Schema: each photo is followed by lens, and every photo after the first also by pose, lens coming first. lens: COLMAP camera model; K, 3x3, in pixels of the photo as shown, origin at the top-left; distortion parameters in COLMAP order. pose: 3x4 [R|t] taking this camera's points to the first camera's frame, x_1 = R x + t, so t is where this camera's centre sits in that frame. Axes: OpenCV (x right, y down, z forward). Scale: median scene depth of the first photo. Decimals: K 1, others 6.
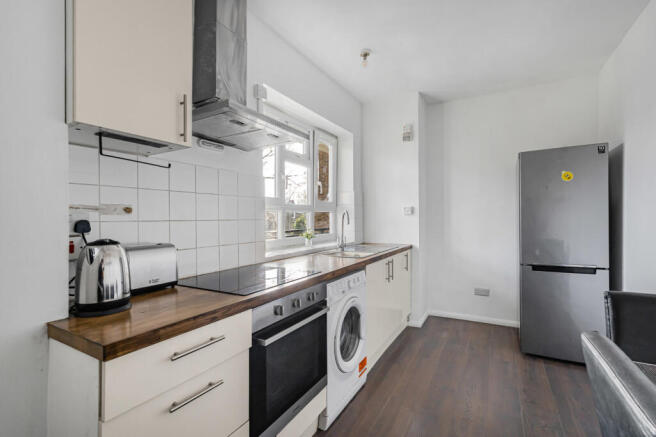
lens RADIAL K [[298.5, 0, 328.0], [0, 298.5, 218.5], [0, 0, 1]] dist [-0.008389, -0.000395]
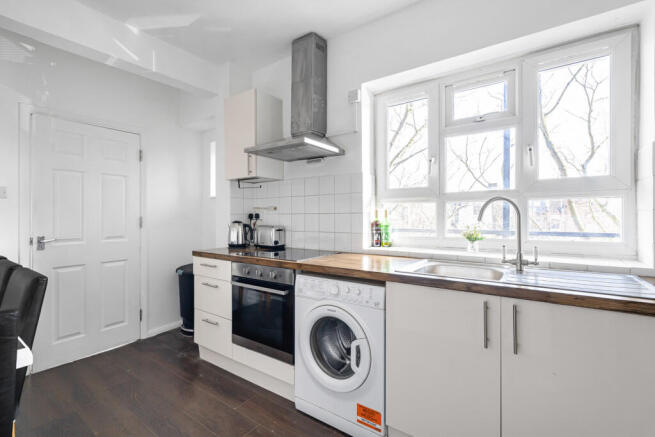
lens RADIAL K [[270.7, 0, 297.9], [0, 270.7, 214.0], [0, 0, 1]] dist [0.000791, 0.000041]
pose [[-0.109901, 0.006020, -0.993924, 0.976823], [0.006201, 0.999966, 0.005371, -0.000032], [0.993923, -0.005573, -0.109934, 1.126610]]
